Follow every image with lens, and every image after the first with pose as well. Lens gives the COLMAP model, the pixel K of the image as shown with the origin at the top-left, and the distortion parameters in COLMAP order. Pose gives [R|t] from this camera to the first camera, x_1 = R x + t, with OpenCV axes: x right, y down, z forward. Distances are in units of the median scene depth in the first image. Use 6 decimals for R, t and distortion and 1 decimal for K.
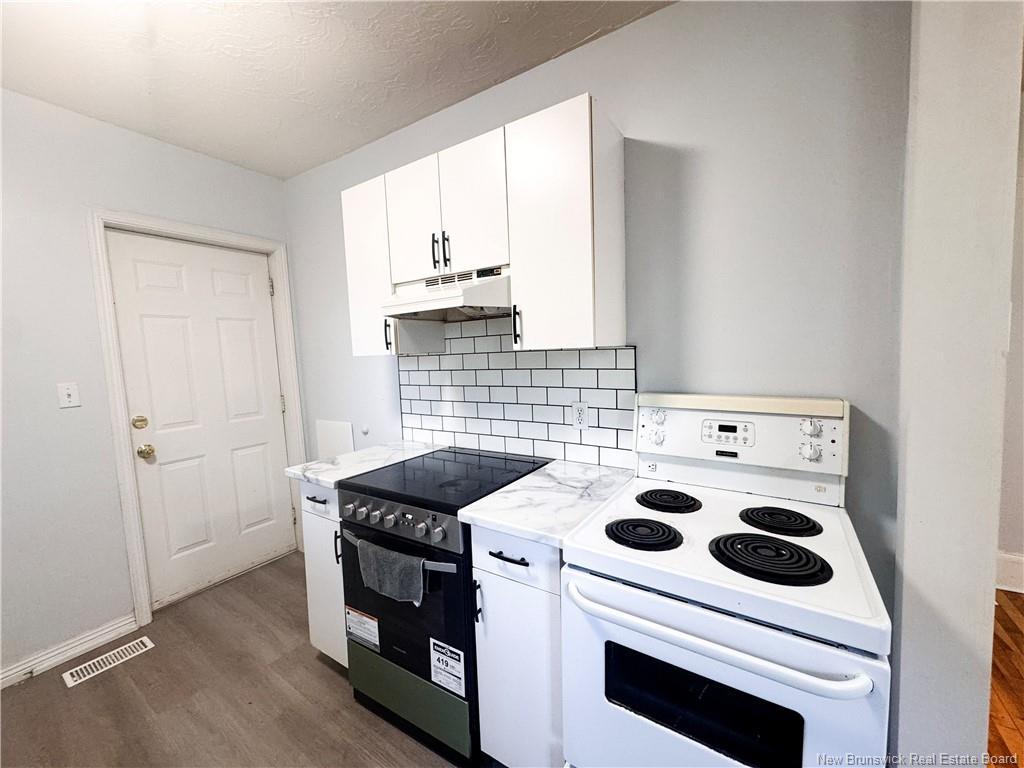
lens RADIAL K [[410.1, 0, 513.3], [0, 410.1, 383.9], [0, 0, 1]] dist [-0.002701, -0.000074]
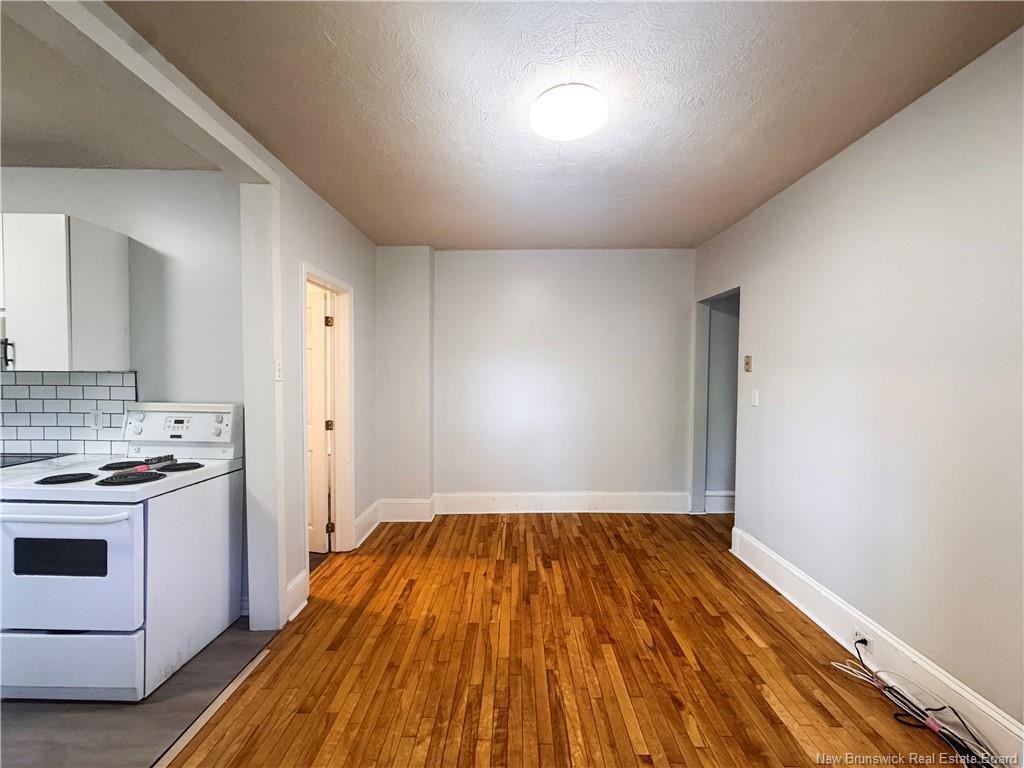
lens RADIAL K [[410.1, 0, 513.3], [0, 410.1, 383.9], [0, 0, 1]] dist [-0.002701, -0.000074]
pose [[0.837199, 0.028210, 0.546171, 0.693795], [0.006321, 0.998103, -0.061242, 0.059764], [-0.546862, 0.054724, 0.835432, -1.107516]]
